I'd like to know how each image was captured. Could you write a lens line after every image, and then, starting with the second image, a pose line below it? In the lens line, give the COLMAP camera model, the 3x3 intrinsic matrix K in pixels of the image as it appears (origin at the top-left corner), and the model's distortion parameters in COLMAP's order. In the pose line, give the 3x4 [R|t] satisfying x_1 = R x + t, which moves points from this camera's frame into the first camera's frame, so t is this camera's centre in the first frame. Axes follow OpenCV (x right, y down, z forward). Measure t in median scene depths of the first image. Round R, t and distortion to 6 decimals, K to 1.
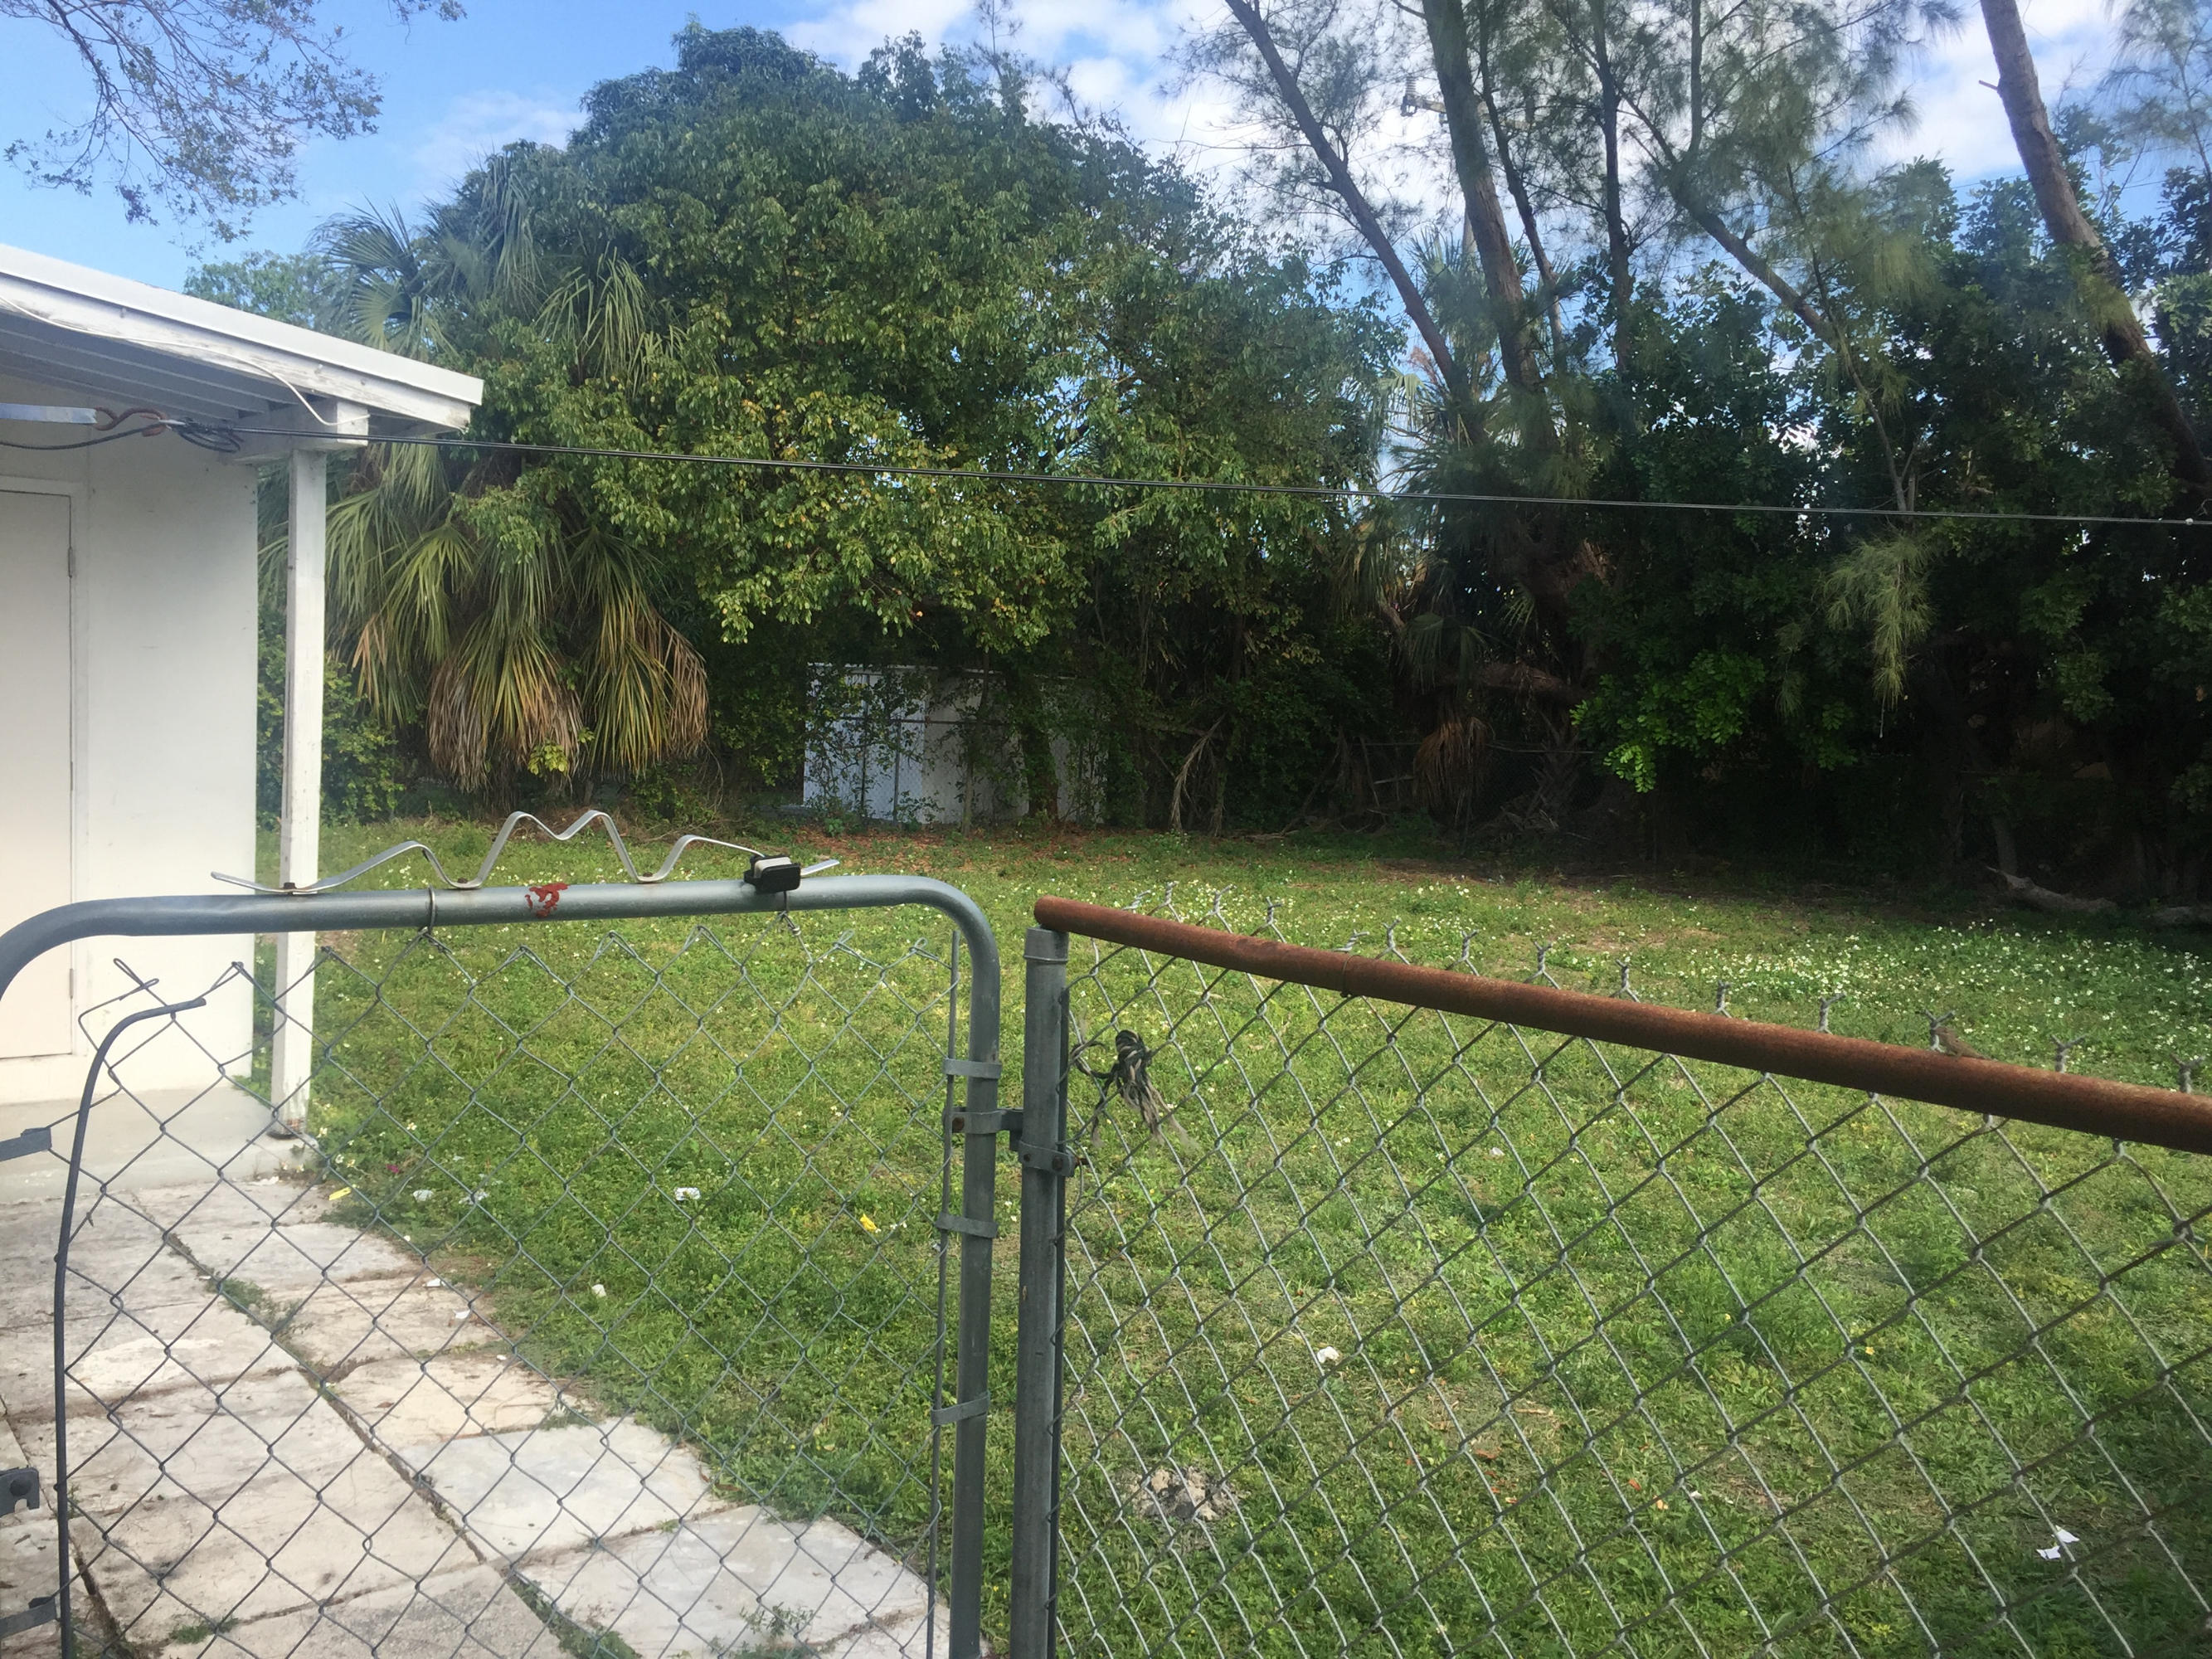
lens RADIAL K [[1893.1, 0, 1106.0], [0, 1893.1, 829.5], [0, 0, 1]] dist [0.003730, -0.011784]
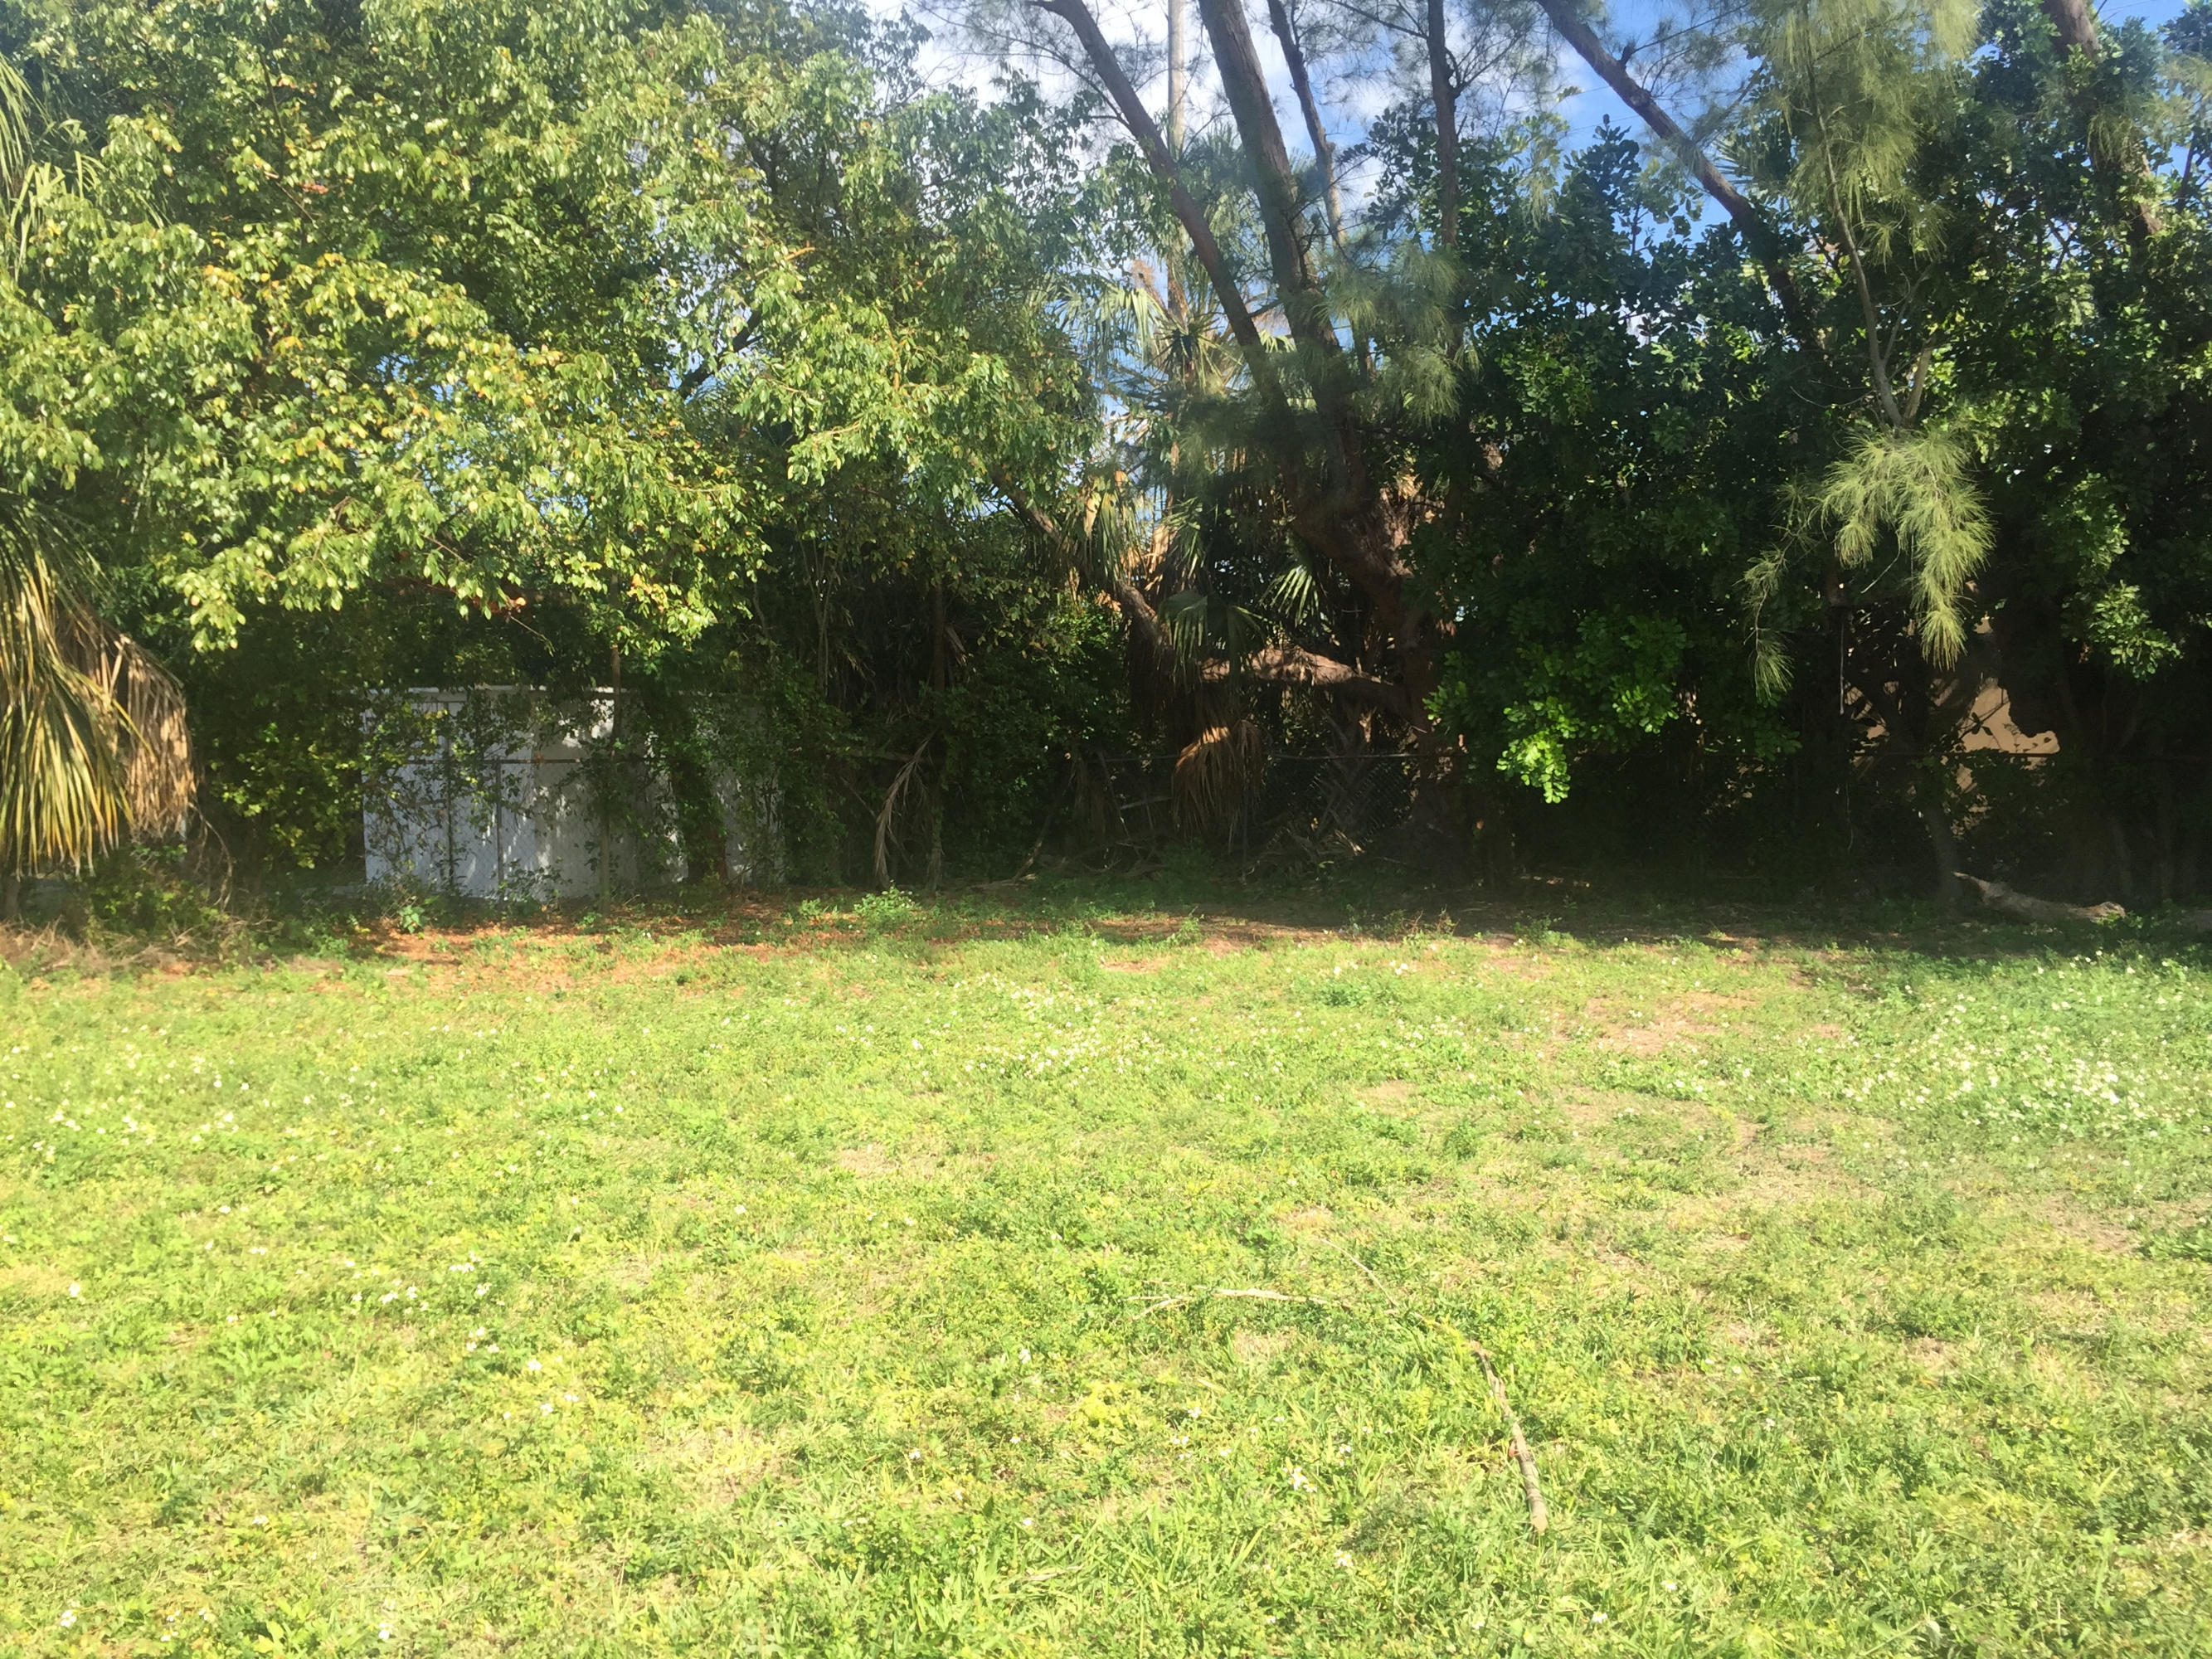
lens RADIAL K [[1825.1, 0, 1078.5], [0, 1825.1, 884.7], [0, 0, 1]] dist [0.049605, -0.105267]
pose [[0.977957, -0.067107, 0.197731, -0.041851], [0.063196, 0.997662, 0.026033, -0.018737], [-0.199015, -0.012964, 0.979911, 0.338122]]
